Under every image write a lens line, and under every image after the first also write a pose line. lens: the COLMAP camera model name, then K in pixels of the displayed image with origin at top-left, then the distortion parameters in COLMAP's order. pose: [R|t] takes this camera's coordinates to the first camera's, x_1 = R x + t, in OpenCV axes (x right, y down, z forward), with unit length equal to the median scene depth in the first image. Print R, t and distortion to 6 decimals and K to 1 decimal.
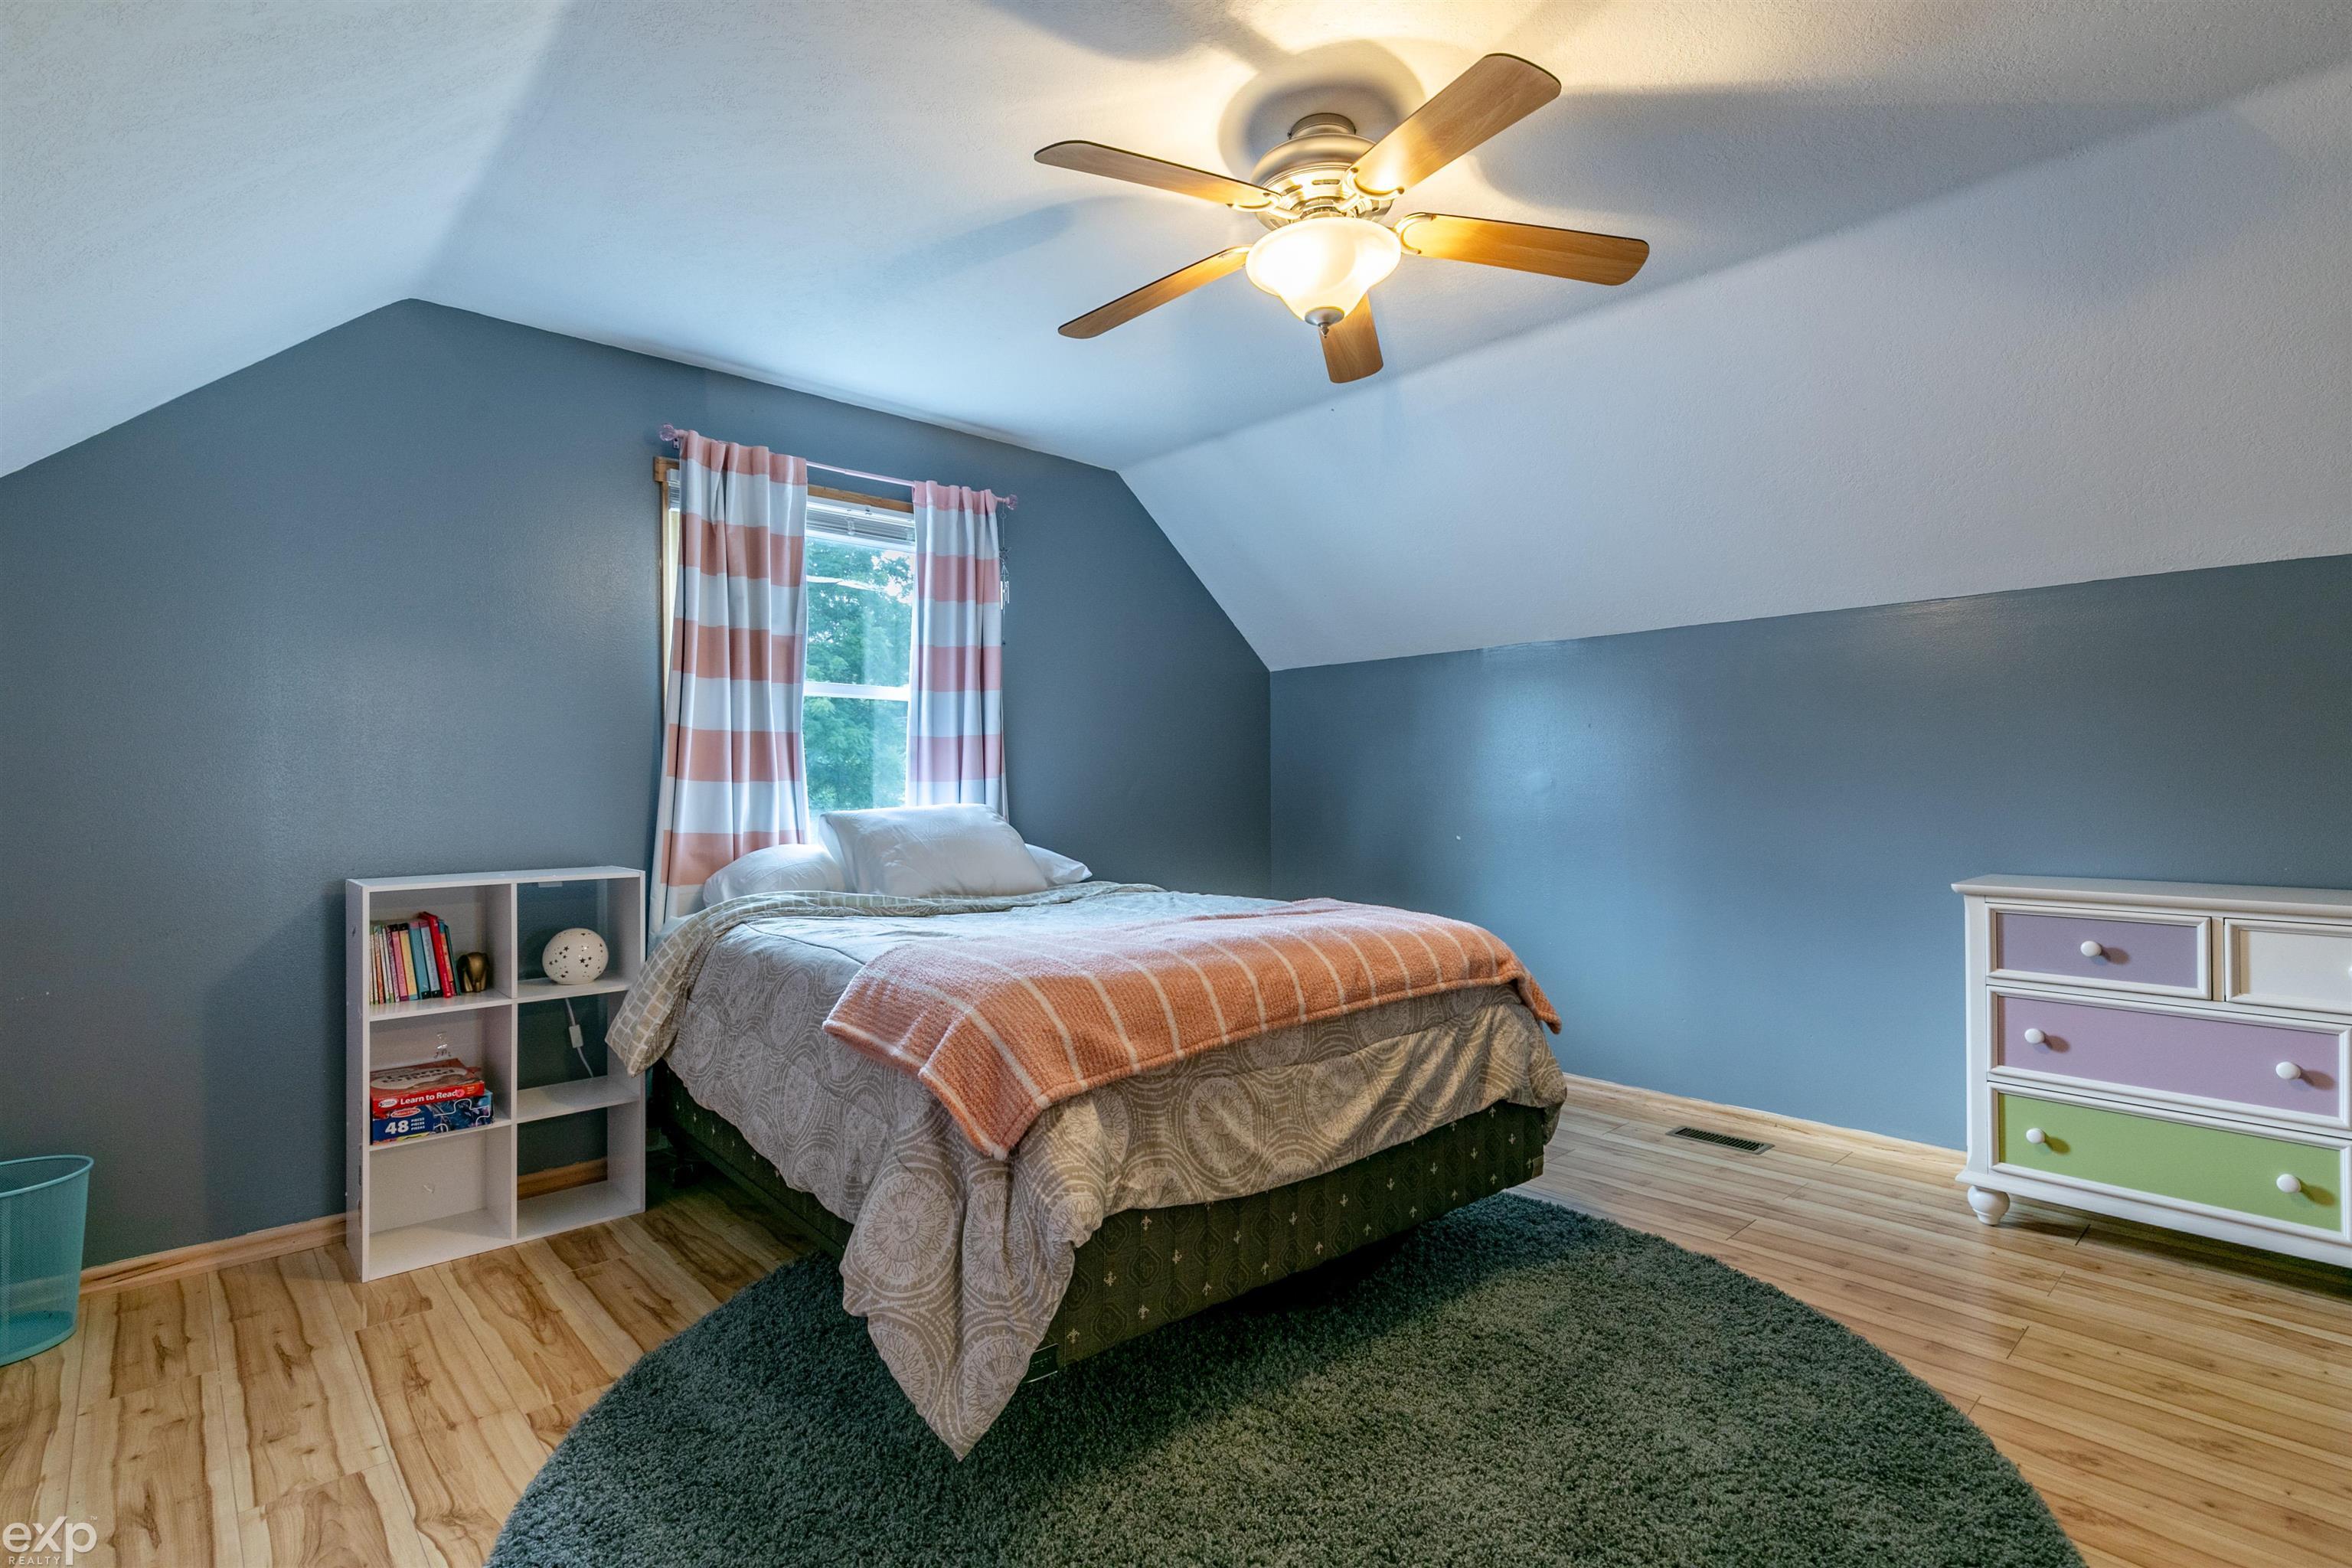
lens RADIAL K [[1122.3, 0, 1170.1], [0, 1122.3, 784.4], [0, 0, 1]] dist [0.003074, 0.000594]
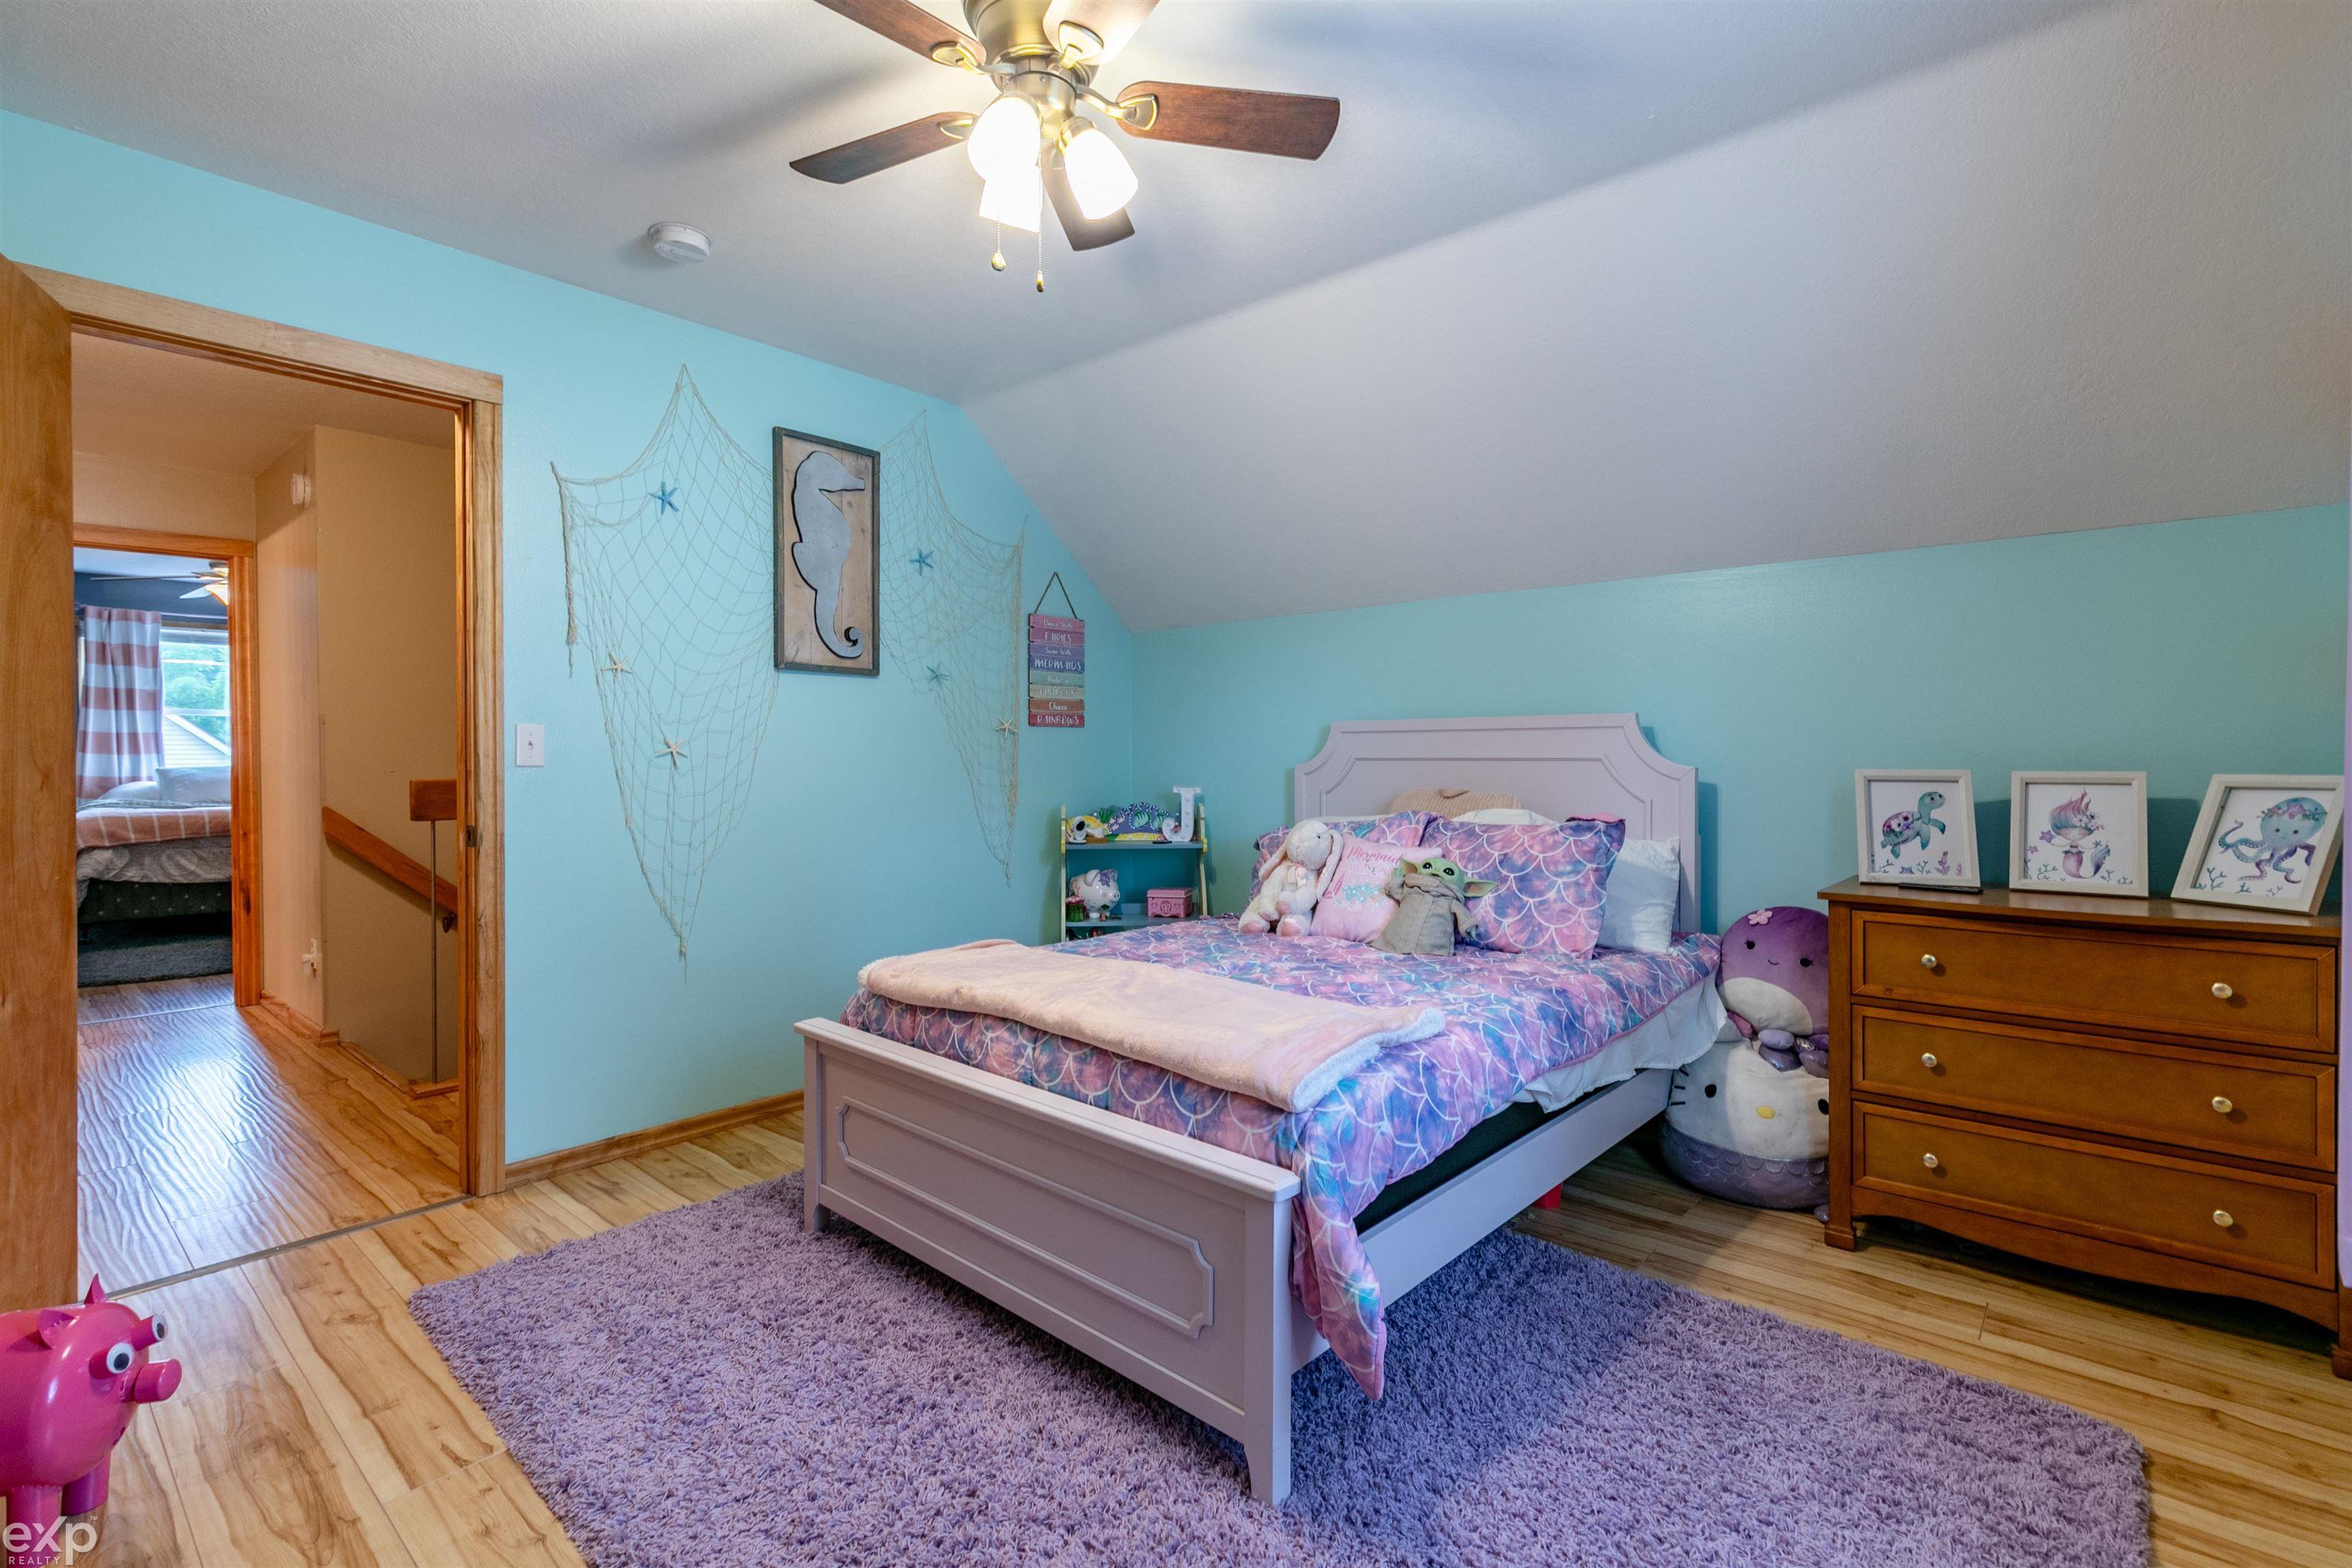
lens RADIAL K [[1122.3, 0, 1193.2], [0, 1122.3, 746.8], [0, 0, 1]] dist [0.003074, 0.000594]
pose [[0.993722, 0.004209, 0.111800, 1.539976], [-0.004153, 0.999991, -0.000727, -0.026464], [-0.111802, 0.000259, 0.993731, -1.530024]]
